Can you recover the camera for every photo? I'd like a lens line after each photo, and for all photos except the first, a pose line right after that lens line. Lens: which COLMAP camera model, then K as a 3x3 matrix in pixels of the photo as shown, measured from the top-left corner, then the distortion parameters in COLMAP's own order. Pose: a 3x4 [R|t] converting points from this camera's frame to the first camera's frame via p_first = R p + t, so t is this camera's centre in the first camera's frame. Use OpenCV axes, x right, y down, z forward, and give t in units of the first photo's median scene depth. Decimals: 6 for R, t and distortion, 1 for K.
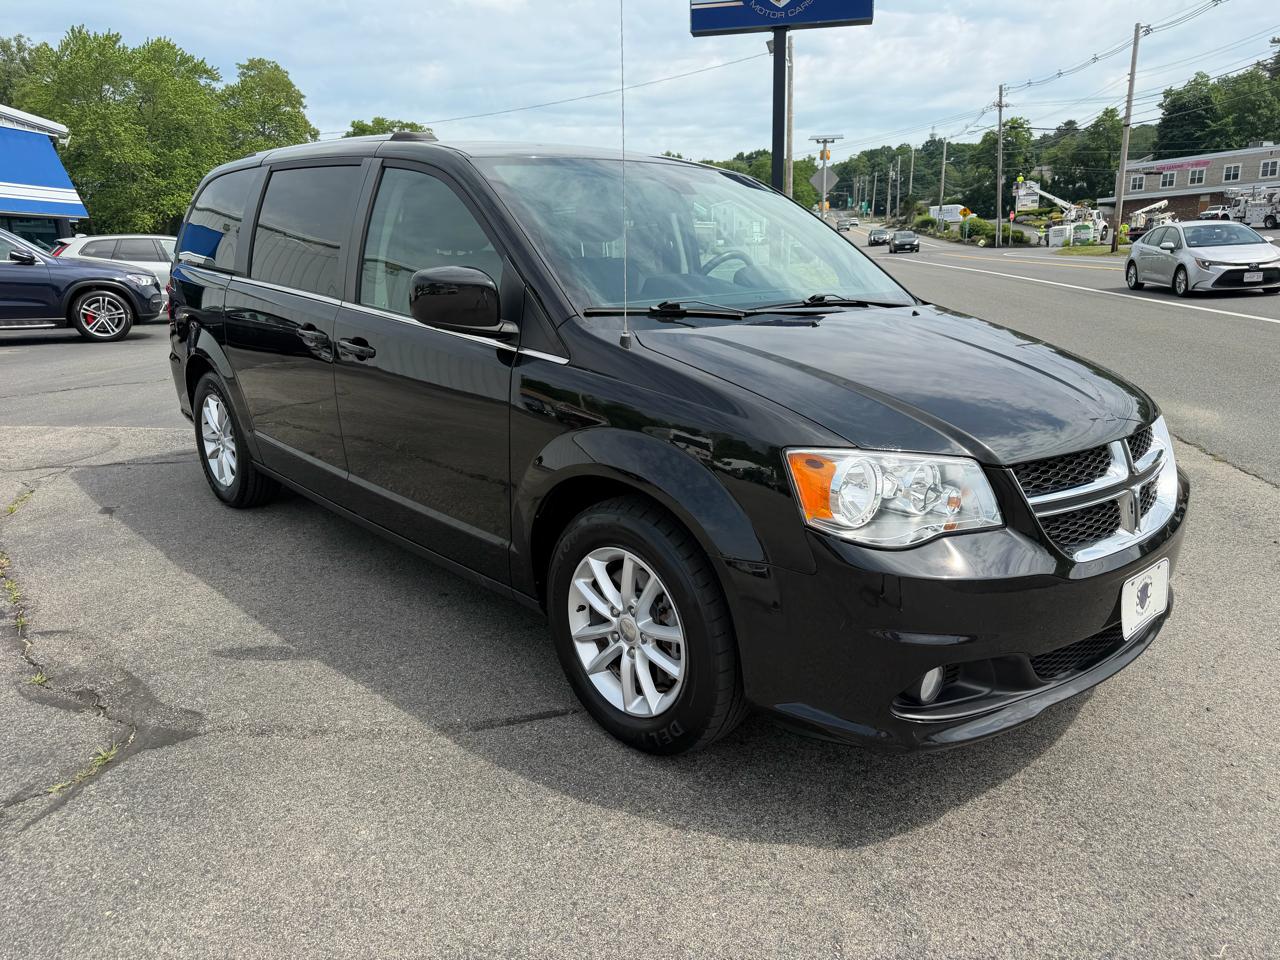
lens RADIAL K [[911.5, 0, 640.4], [0, 911.5, 483.7], [0, 0, 1]] dist [0.023938, -0.027633]
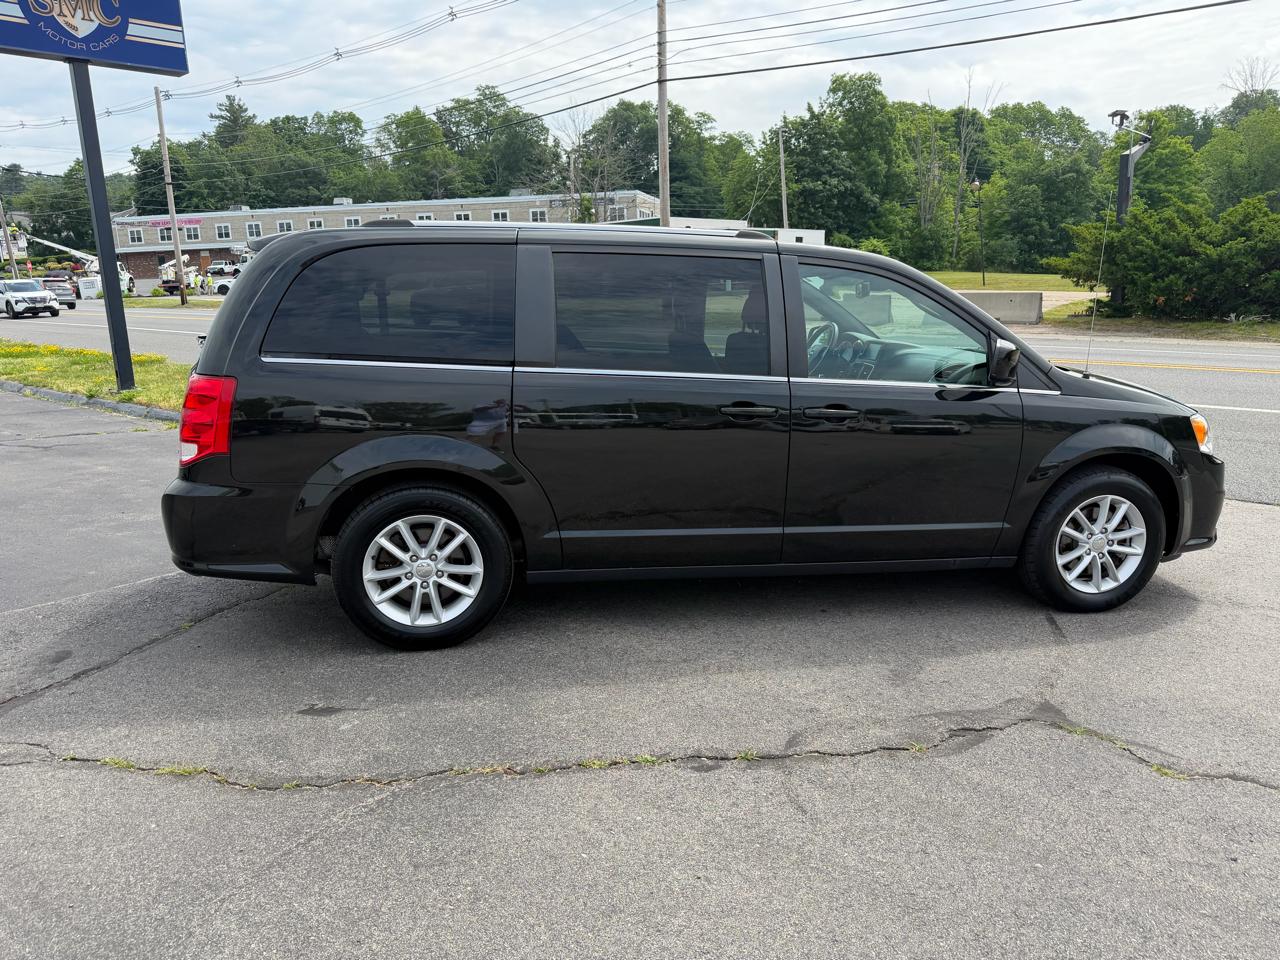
lens RADIAL K [[911.5, 0, 640.4], [0, 911.5, 483.7], [0, 0, 1]] dist [0.023938, -0.027633]
pose [[0.528300, -0.173703, 0.831099, -1.383550], [0.216625, 0.974030, 0.065875, -0.182902], [-0.820958, 0.145235, 0.552209, 0.539954]]
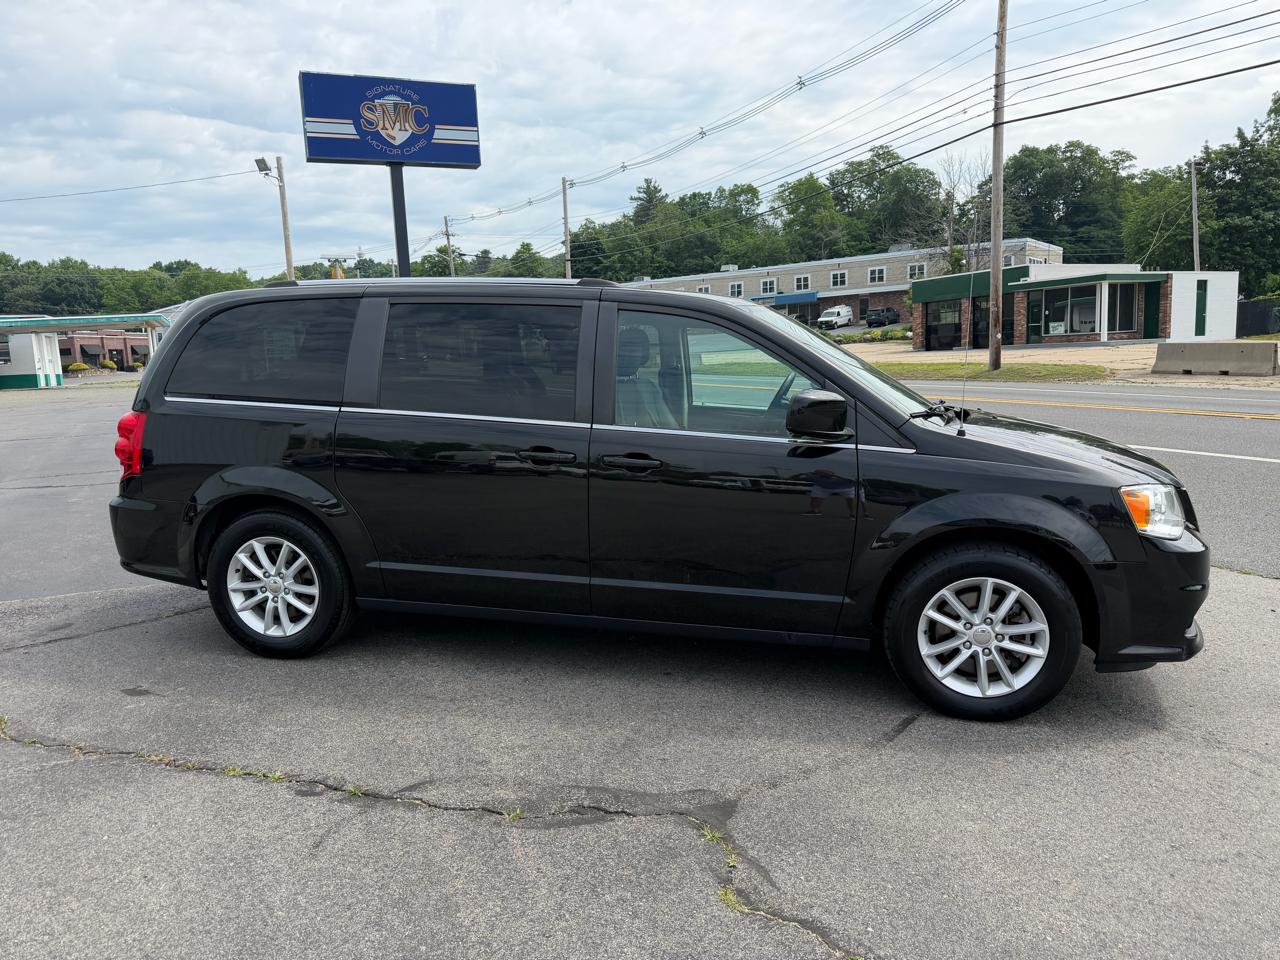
lens RADIAL K [[907.0, 0, 647.1], [0, 907.0, 482.0], [0, 0, 1]] dist [0.042276, -0.051550]
pose [[0.826622, -0.087790, 0.555868, -0.885708], [0.153392, 0.985505, -0.072463, -0.037427], [-0.541449, 0.145165, 0.828106, 0.053921]]
